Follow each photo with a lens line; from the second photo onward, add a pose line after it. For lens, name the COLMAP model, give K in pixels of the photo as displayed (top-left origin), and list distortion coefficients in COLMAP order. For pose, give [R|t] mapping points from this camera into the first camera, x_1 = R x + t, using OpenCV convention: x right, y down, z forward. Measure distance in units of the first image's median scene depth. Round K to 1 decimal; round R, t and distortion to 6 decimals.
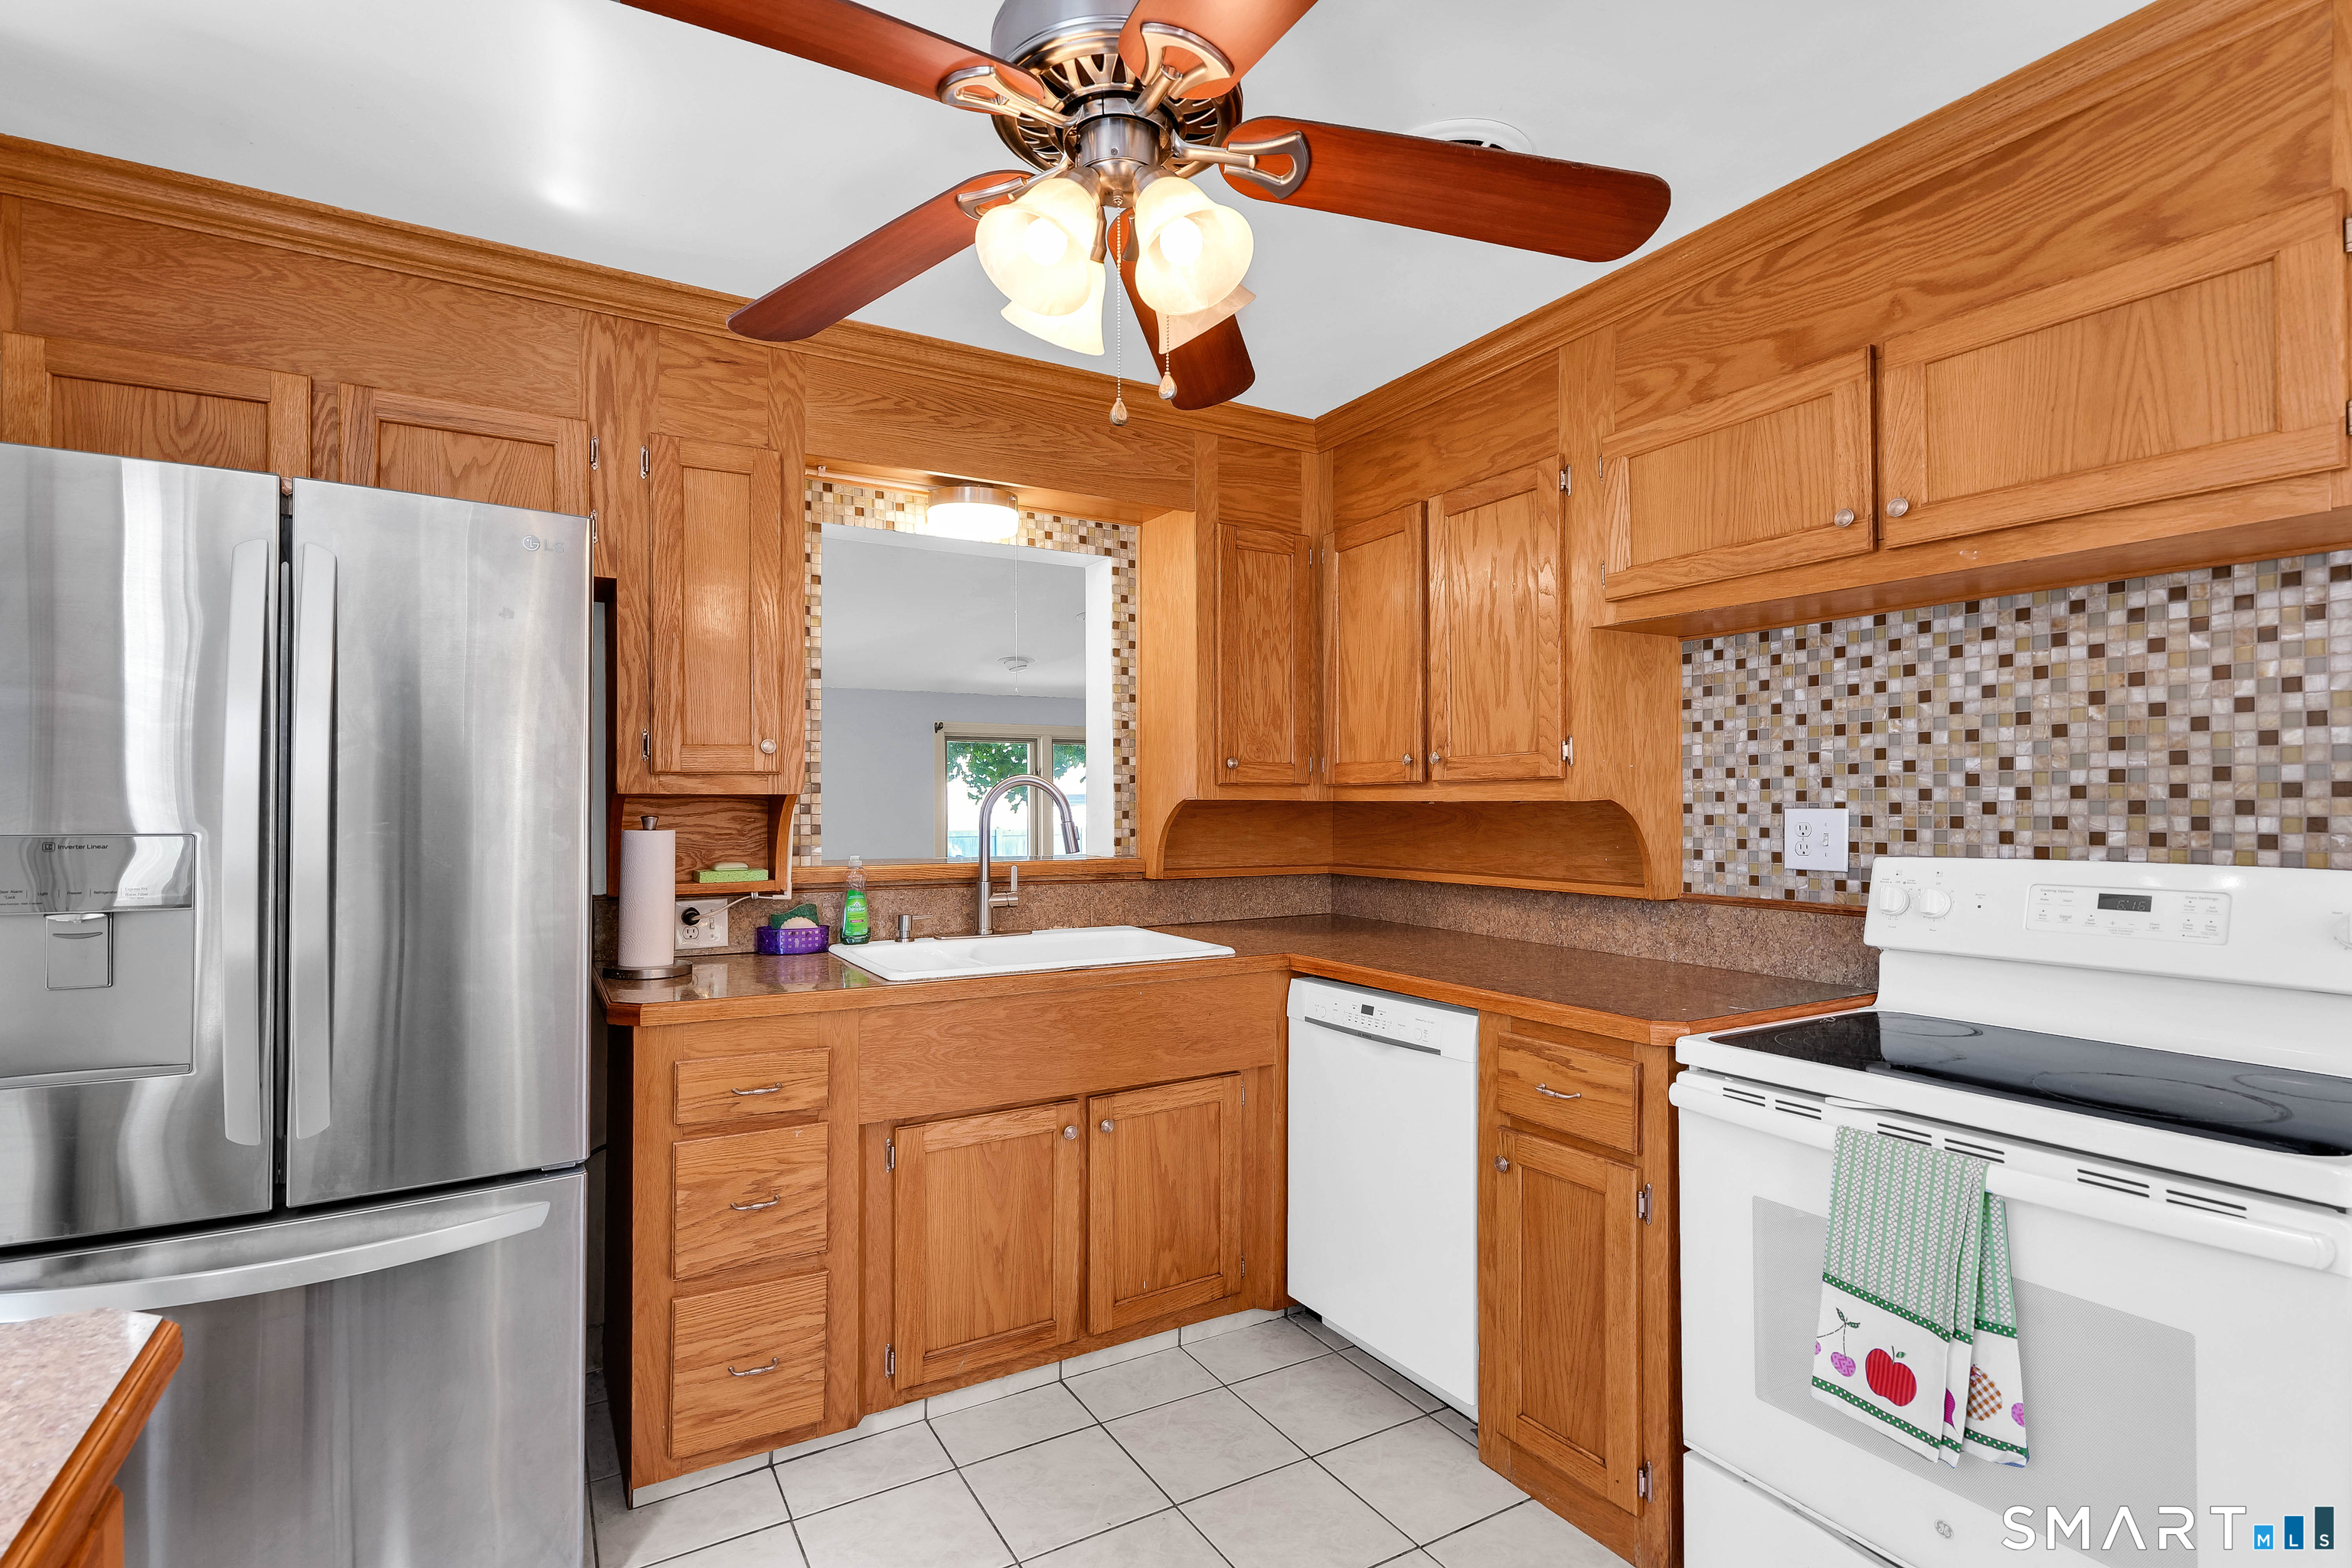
lens RADIAL K [[1115.3, 0, 1185.1], [0, 1115.3, 803.1], [0, 0, 1]] dist [-0.005501, 0.000548]
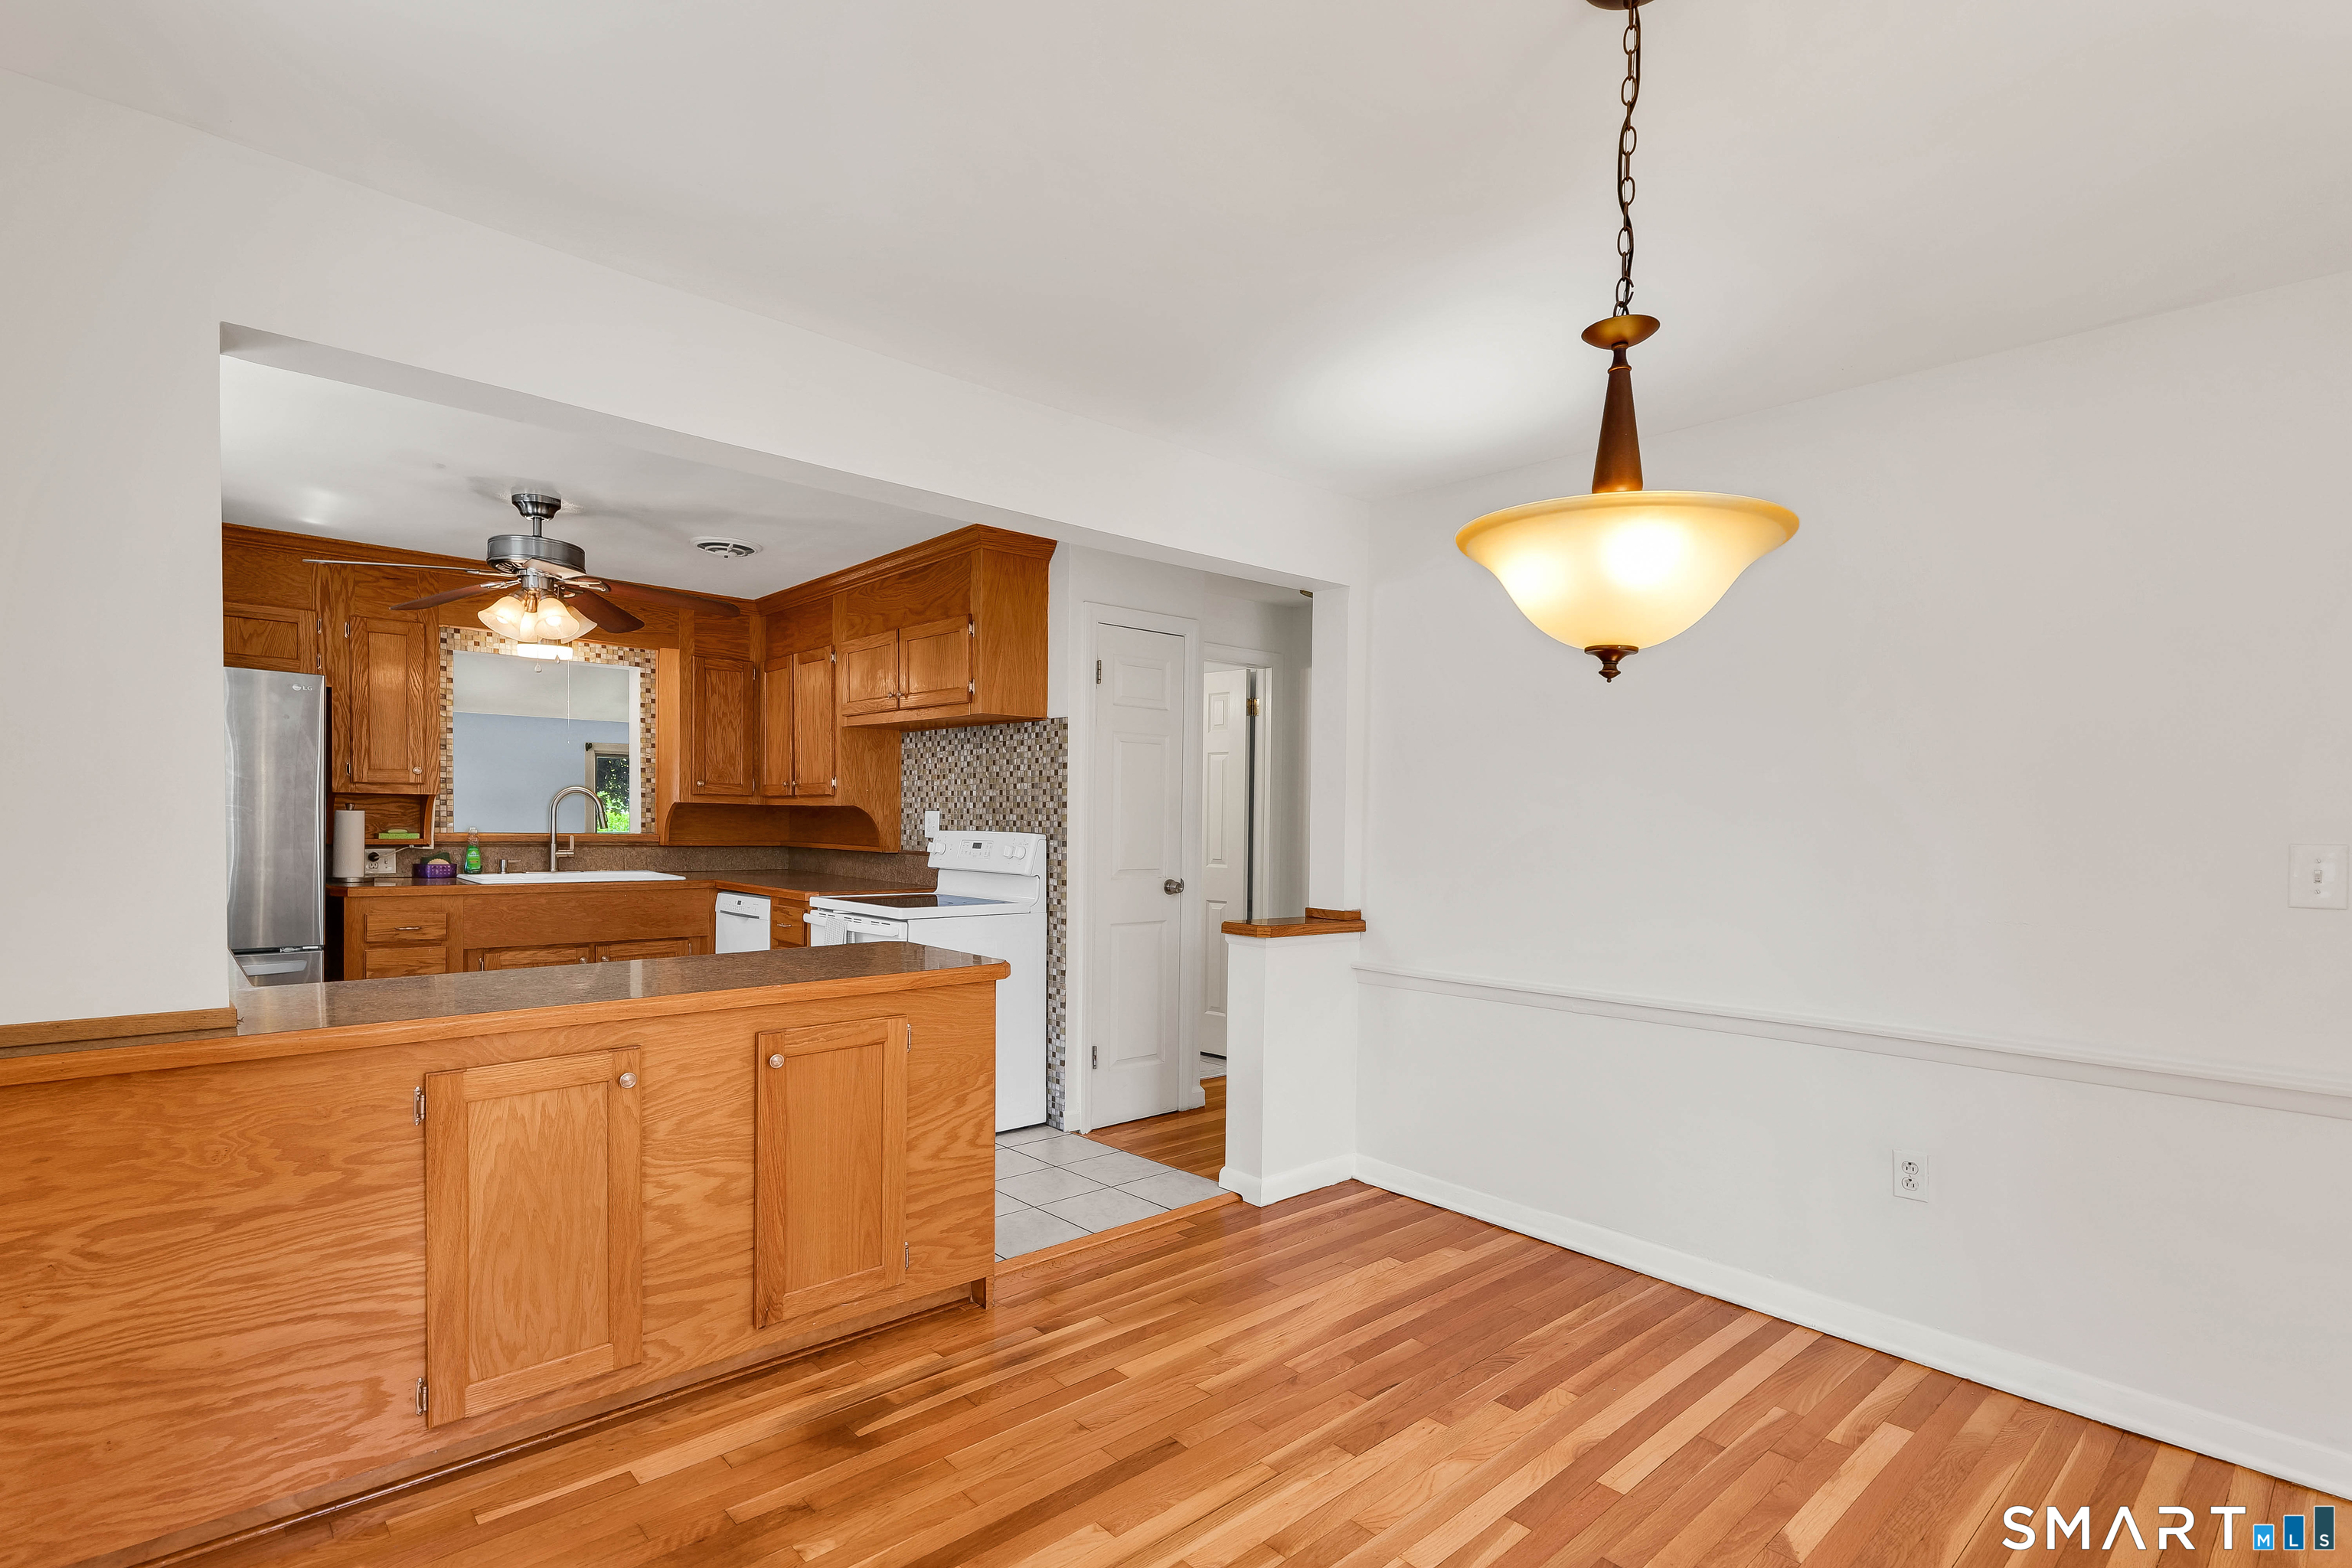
lens RADIAL K [[1115.3, 0, 1218.7], [0, 1115.3, 851.2], [0, 0, 1]] dist [-0.005501, 0.000548]
pose [[0.973679, 0.011767, 0.227619, 0.577351], [-0.018935, 0.999390, 0.029333, 0.008747], [-0.227135, -0.032871, 0.973308, -1.283888]]
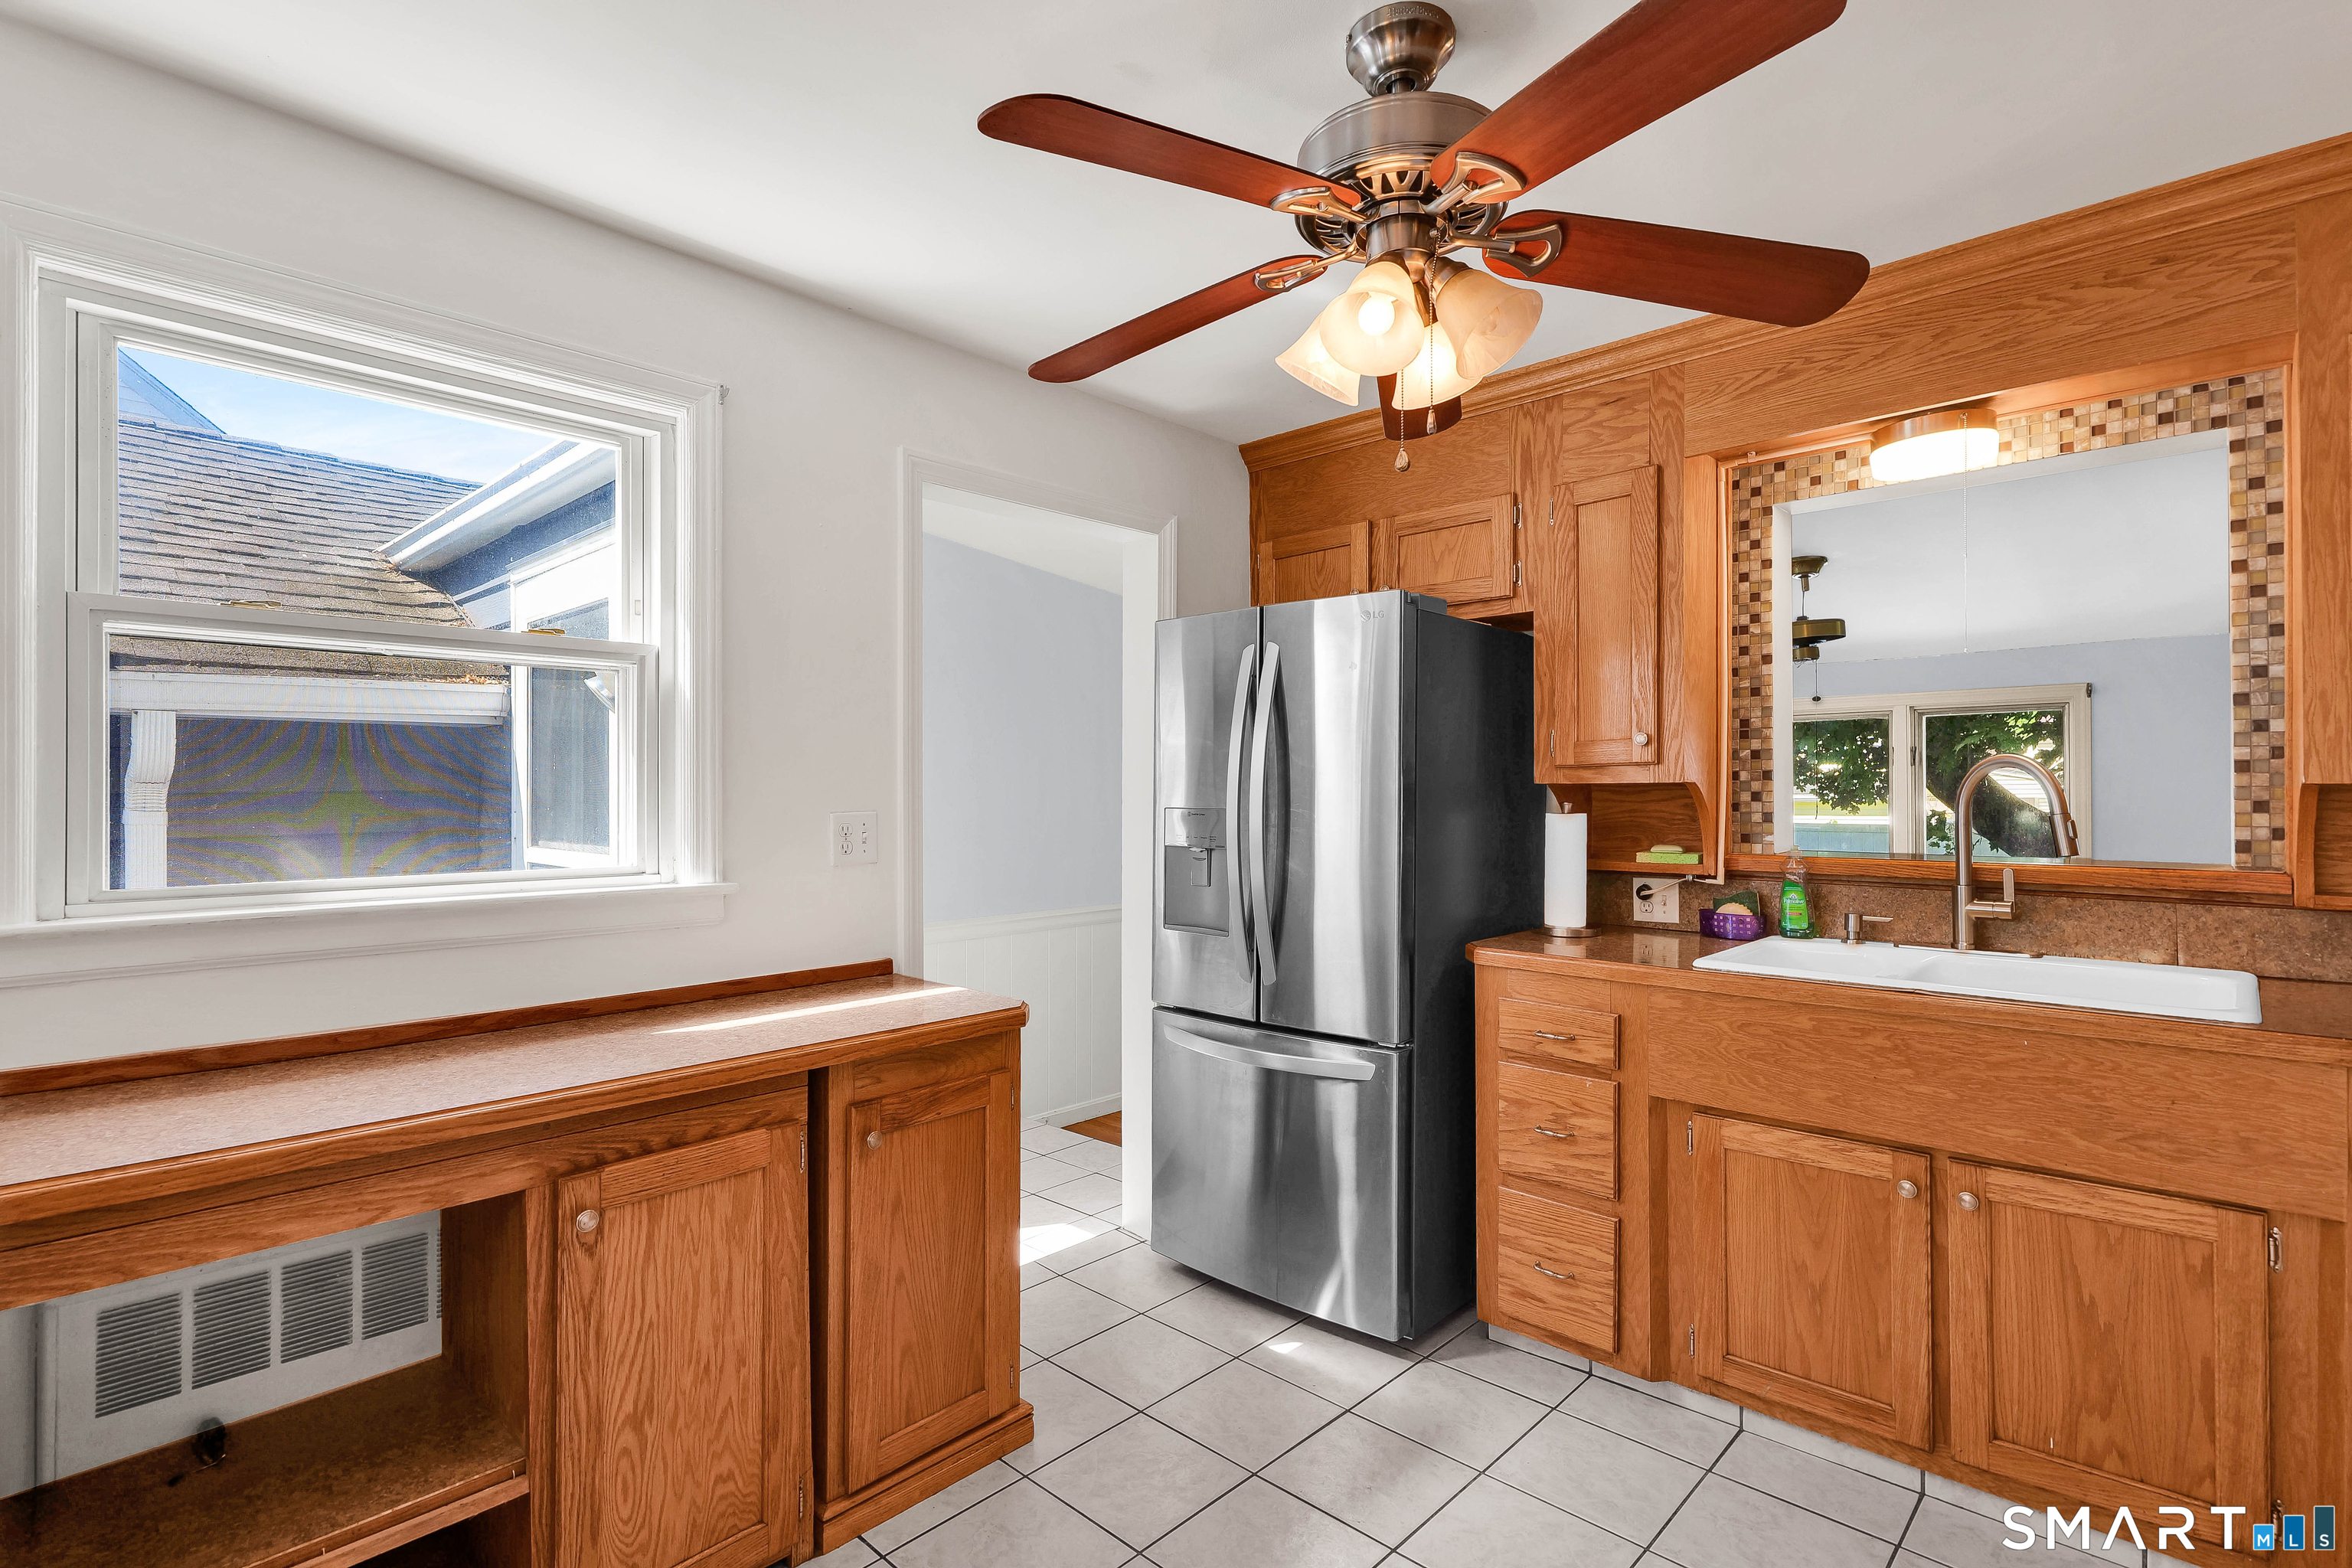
lens RADIAL K [[1115.3, 0, 1157.8], [0, 1115.3, 793.6], [0, 0, 1]] dist [-0.005501, 0.000548]
pose [[0.255444, -0.000865, -0.966823, 0.553010], [0.002239, 0.999997, -0.000303, 0.002081], [0.966821, -0.002087, 0.255445, 0.256084]]
